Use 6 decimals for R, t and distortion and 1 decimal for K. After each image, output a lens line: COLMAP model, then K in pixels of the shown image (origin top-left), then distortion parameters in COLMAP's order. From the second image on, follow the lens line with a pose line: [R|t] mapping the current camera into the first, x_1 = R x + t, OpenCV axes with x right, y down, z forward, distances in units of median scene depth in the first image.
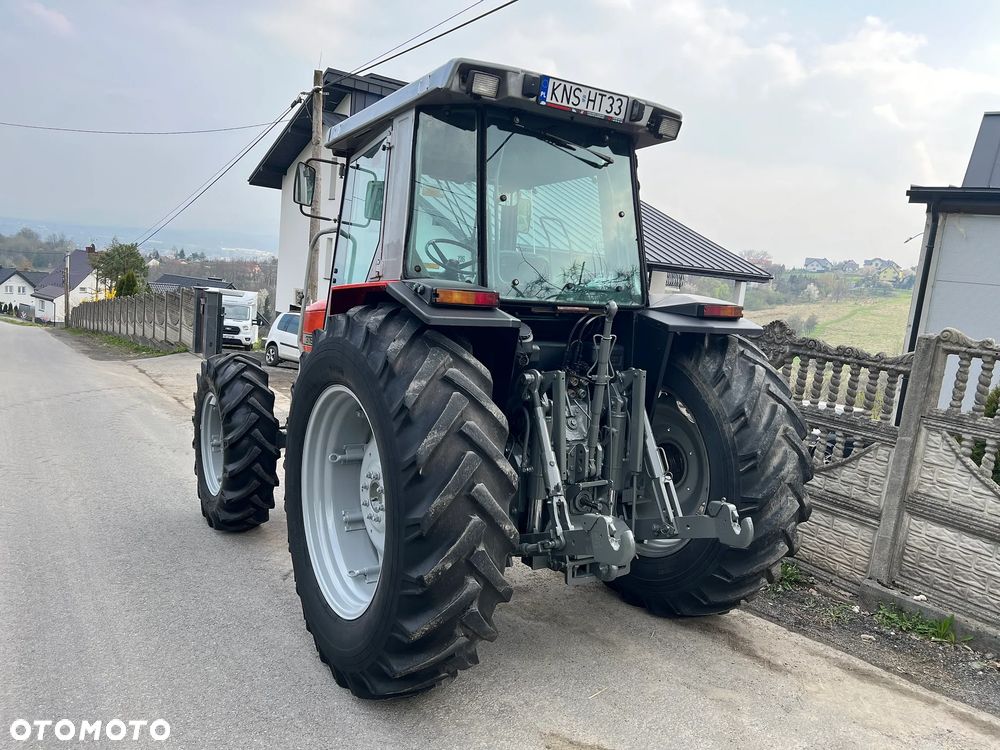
lens RADIAL K [[748.7, 0, 509.3], [0, 748.7, 377.4], [0, 0, 1]] dist [0.046562, -0.041958]
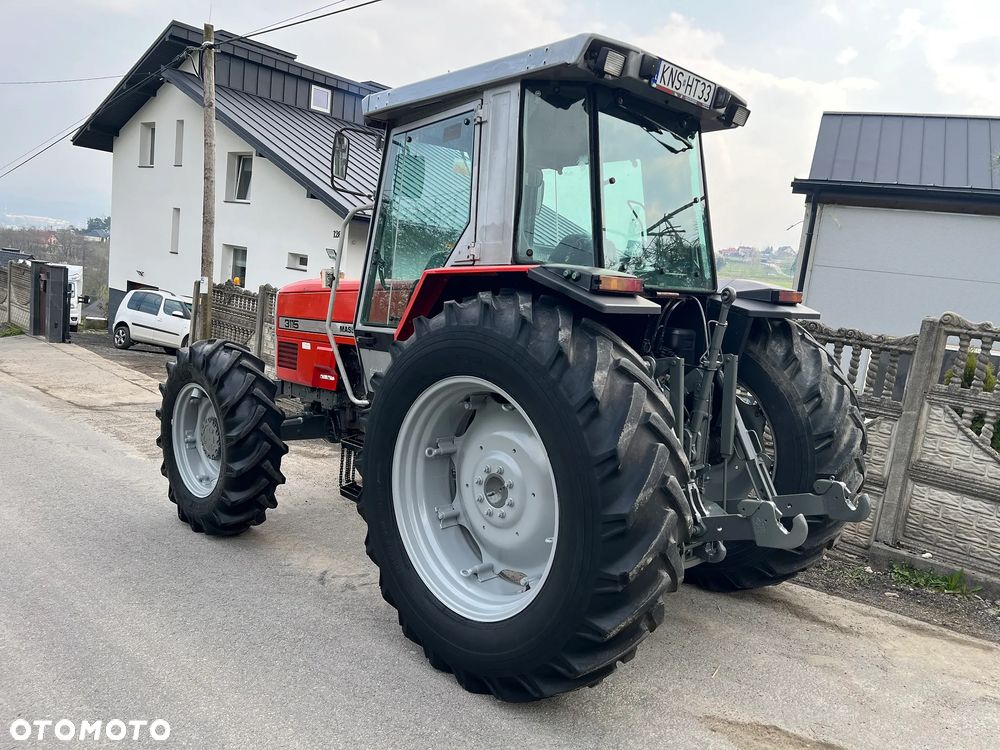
lens RADIAL K [[748.7, 0, 509.3], [0, 748.7, 377.4], [0, 0, 1]] dist [0.046562, -0.041958]
pose [[0.976433, -0.020168, 0.214876, -0.302809], [0.013871, 0.999430, 0.030773, -0.013391], [-0.215374, -0.027068, 0.976156, 0.057451]]
